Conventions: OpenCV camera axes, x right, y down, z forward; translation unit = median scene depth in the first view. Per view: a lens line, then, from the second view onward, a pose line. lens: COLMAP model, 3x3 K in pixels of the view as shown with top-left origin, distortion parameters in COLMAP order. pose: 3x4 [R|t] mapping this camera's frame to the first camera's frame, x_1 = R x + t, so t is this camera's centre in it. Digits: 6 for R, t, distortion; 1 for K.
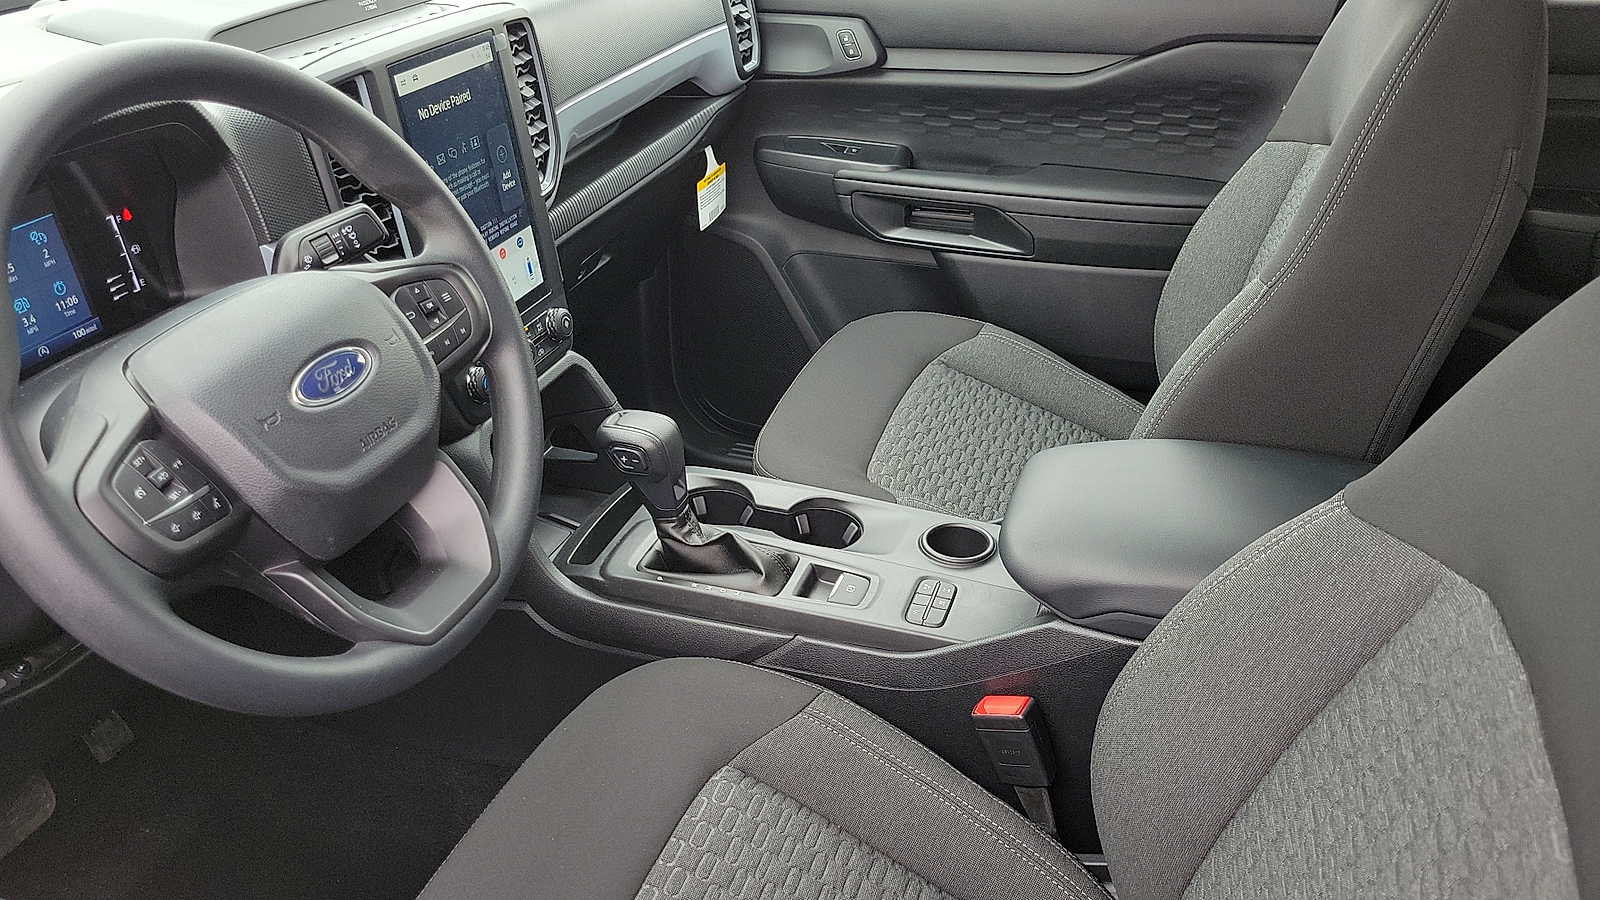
lens RADIAL K [[1196.2, 0, 798.2], [0, 1196.2, 466.4], [0, 0, 1]] dist [0.040809, -0.045700]
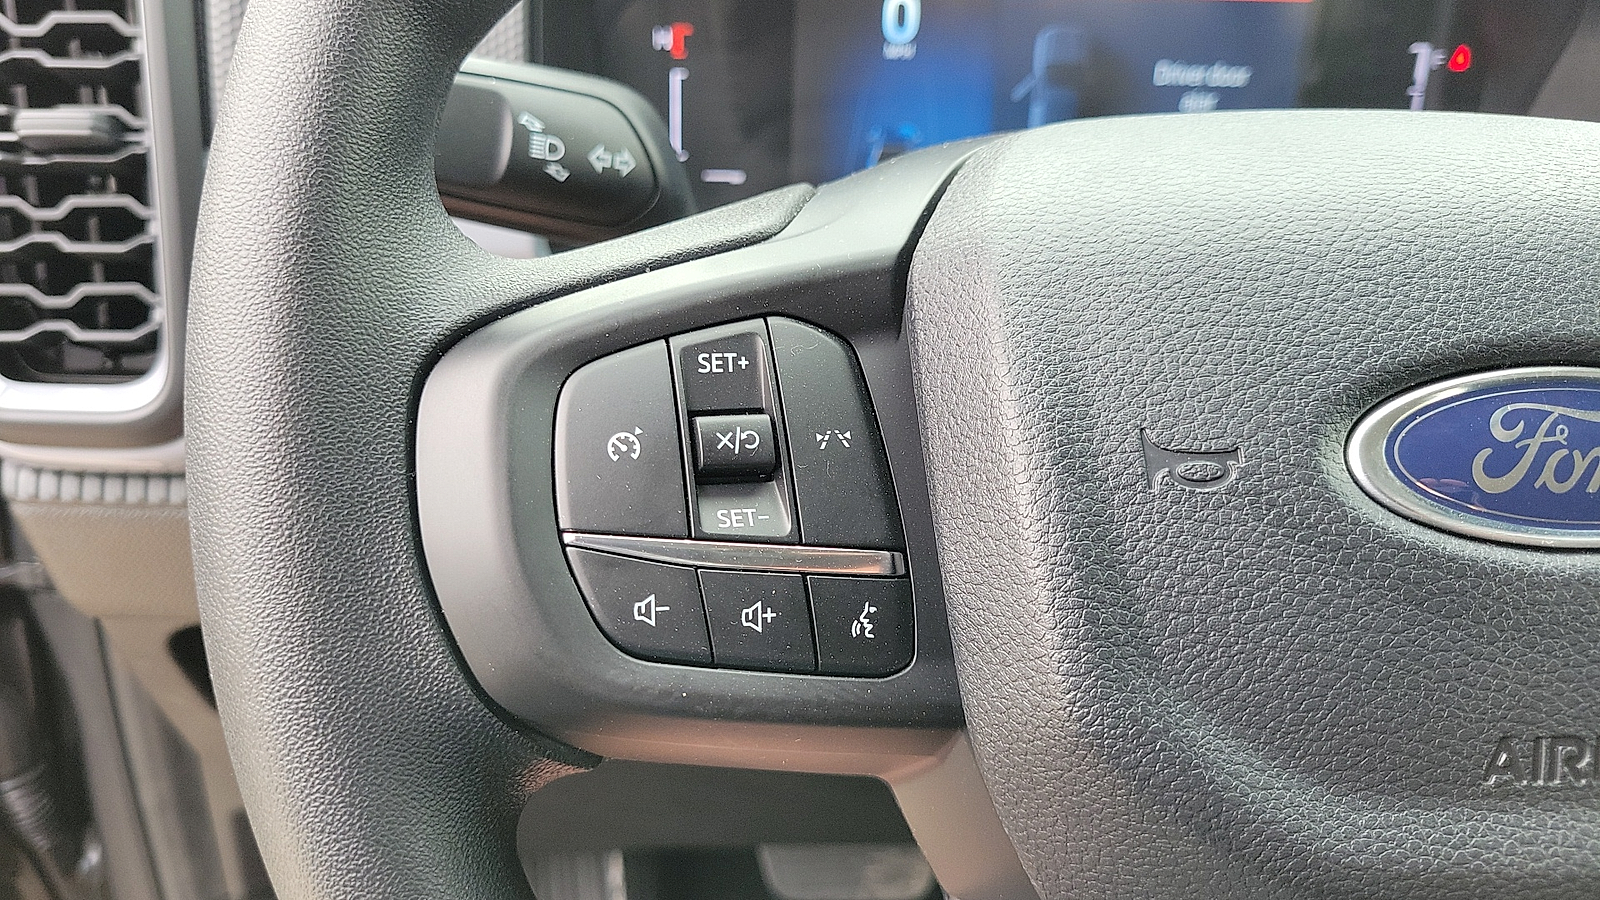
lens RADIAL K [[1250.1, 0, 800.0], [0, 1250.1, 450.0], [0, 0, 1]] dist [-0.012974, -0.004844]
pose [[0.397957, 0.403779, -0.823768, -0.139564], [-0.508044, 0.844670, 0.168592, -0.023305], [0.763886, 0.351418, 0.541280, 0.427972]]
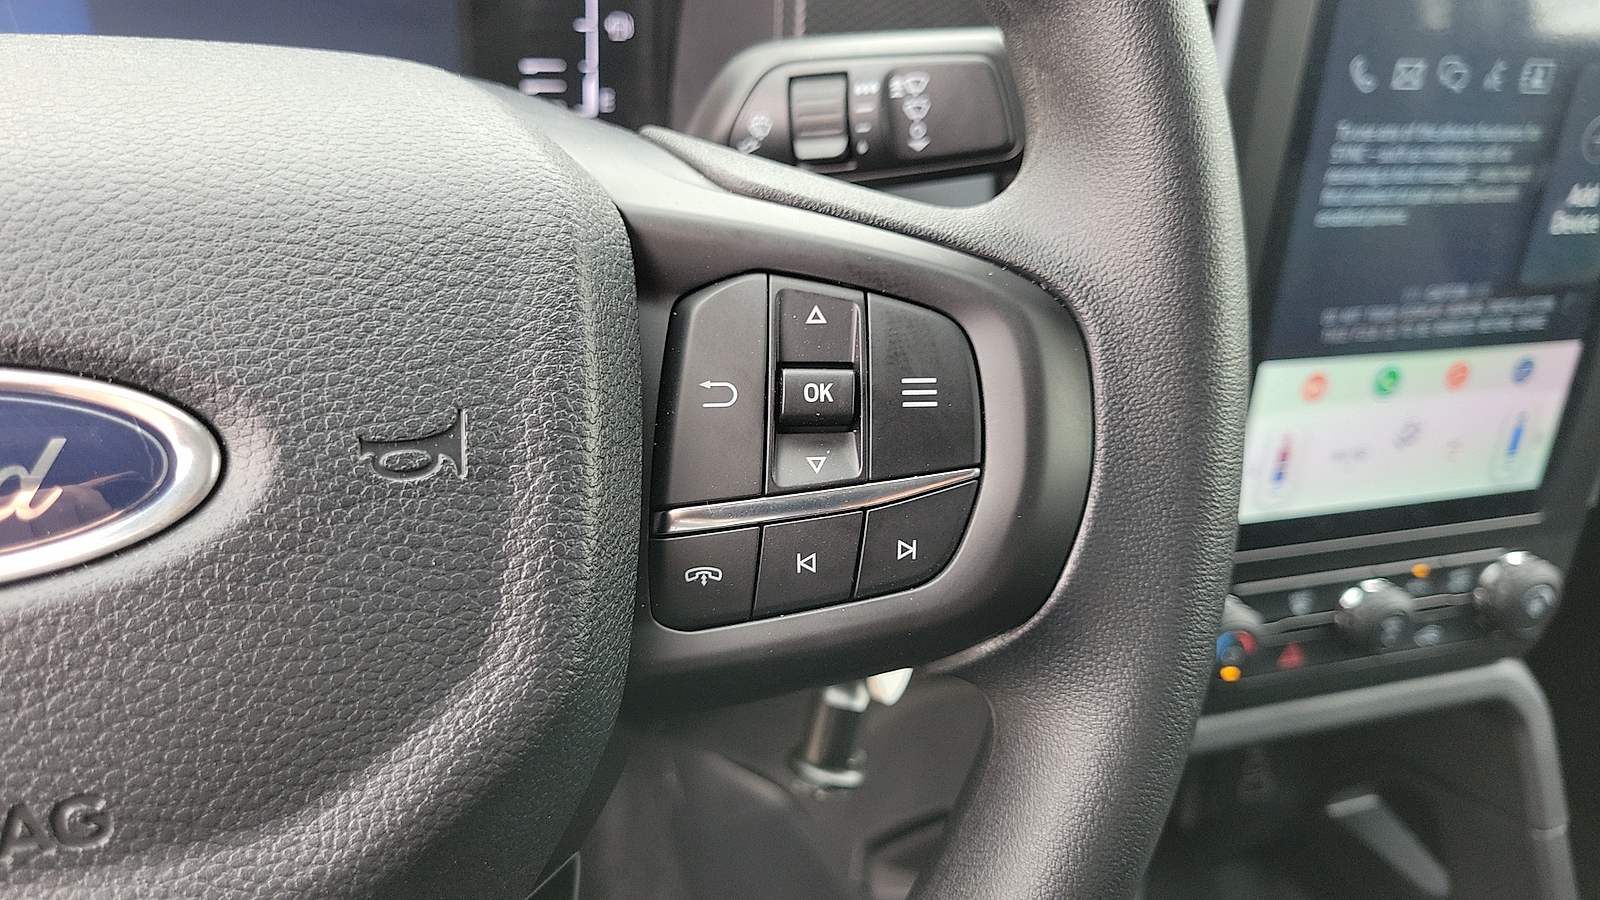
lens RADIAL K [[1250.1, 0, 800.0], [0, 1250.1, 450.0], [0, 0, 1]] dist [-0.012974, -0.004844]
pose [[0.609878, 0.441610, -0.658050, -0.094977], [-0.481943, 0.865835, 0.134390, -0.101084], [0.629110, 0.235181, 0.740885, 0.535943]]
